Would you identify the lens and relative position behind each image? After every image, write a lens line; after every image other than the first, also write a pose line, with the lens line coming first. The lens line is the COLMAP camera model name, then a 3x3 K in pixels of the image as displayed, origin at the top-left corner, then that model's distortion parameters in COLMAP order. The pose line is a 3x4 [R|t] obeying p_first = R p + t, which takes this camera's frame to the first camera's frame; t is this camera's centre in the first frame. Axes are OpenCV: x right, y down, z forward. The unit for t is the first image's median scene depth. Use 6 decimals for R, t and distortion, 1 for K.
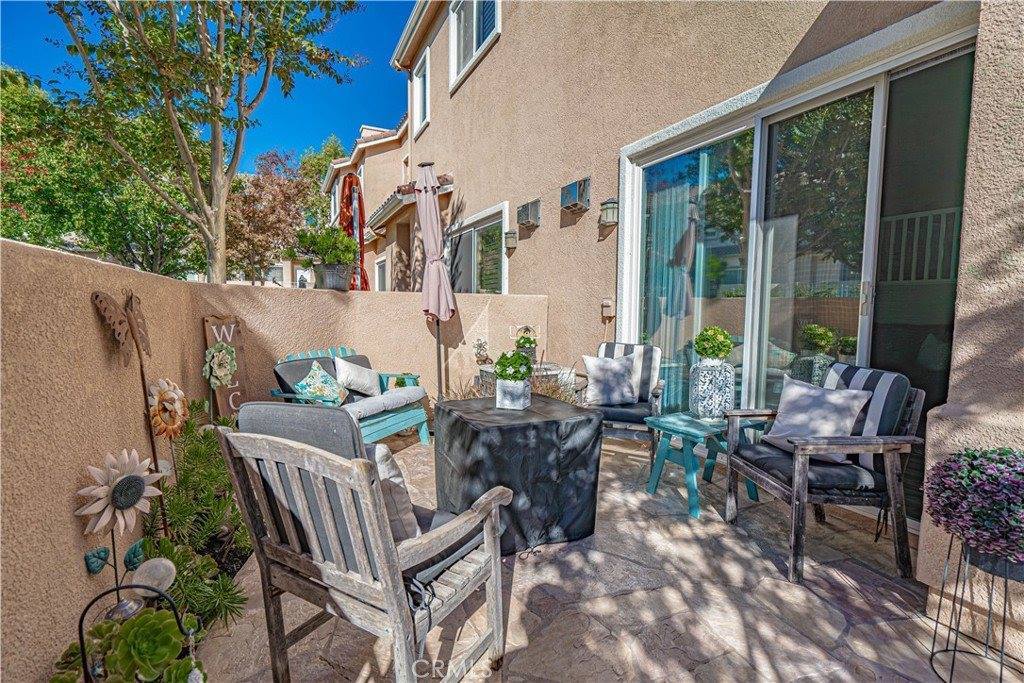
lens RADIAL K [[457.9, 0, 513.0], [0, 457.9, 346.0], [0, 0, 1]] dist [-0.005795, 0.000632]
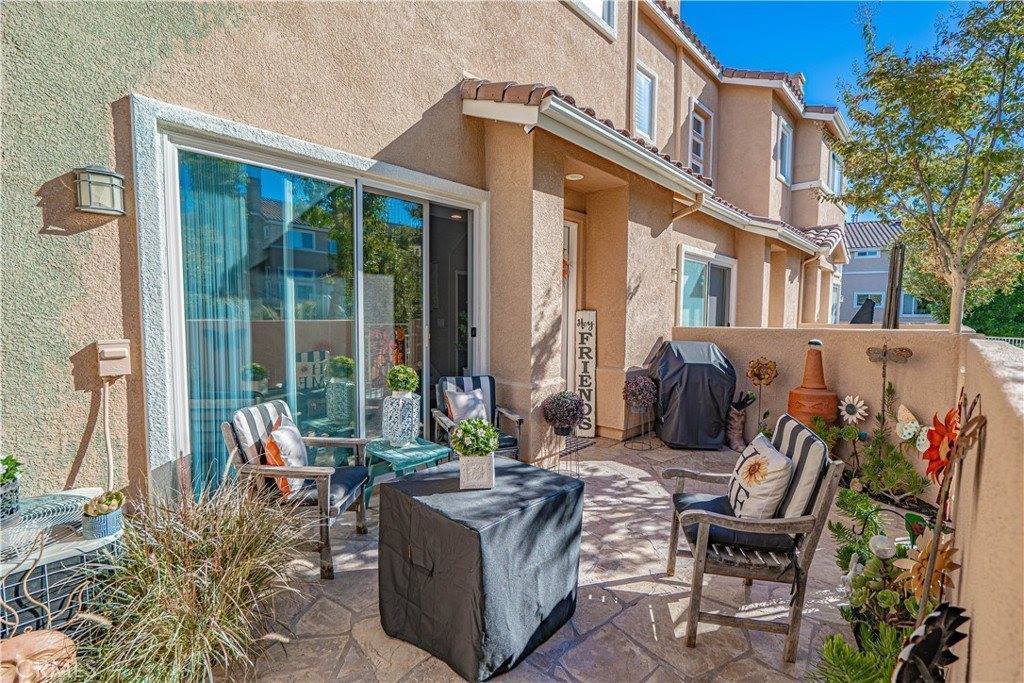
lens RADIAL K [[463.9, 0, 514.8], [0, 463.9, 343.7], [0, 0, 1]] dist [-0.002377, 0.001209]
pose [[-0.343050, -0.070148, 0.936694, -0.625366], [0.070268, 0.992497, 0.100061, -0.160259], [-0.936685, 0.100145, -0.335547, 0.916647]]
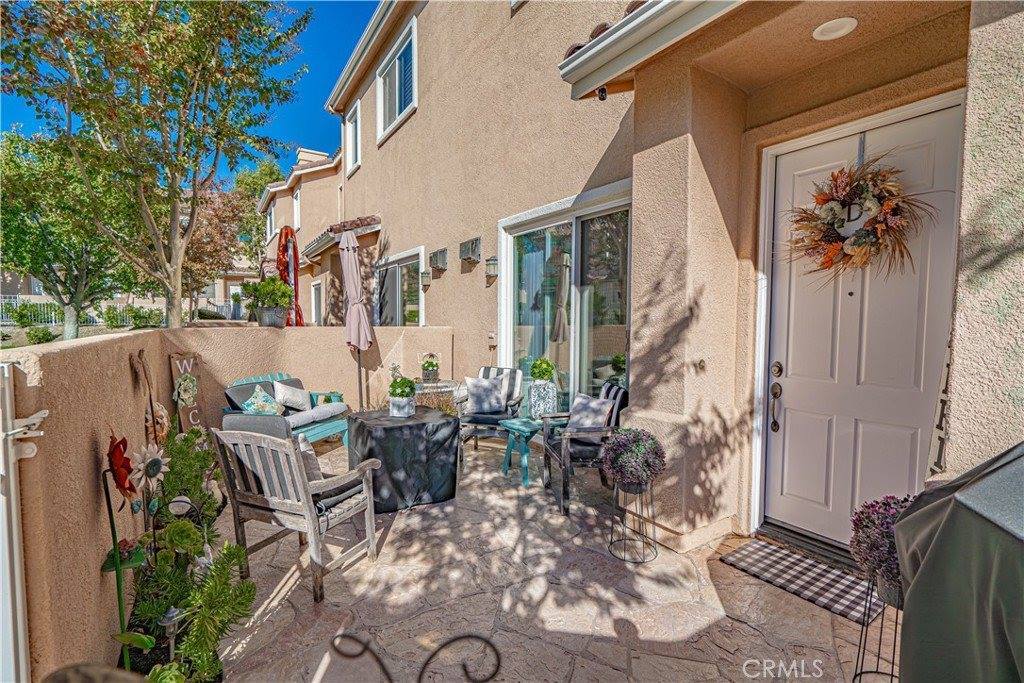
lens RADIAL K [[463.9, 0, 514.8], [0, 463.9, 343.7], [0, 0, 1]] dist [-0.002377, 0.001209]
pose [[0.993241, -0.008979, 0.115727, 0.145571], [0.012227, 0.999550, -0.027382, -0.040196], [-0.115429, 0.028612, 0.992904, -0.405801]]
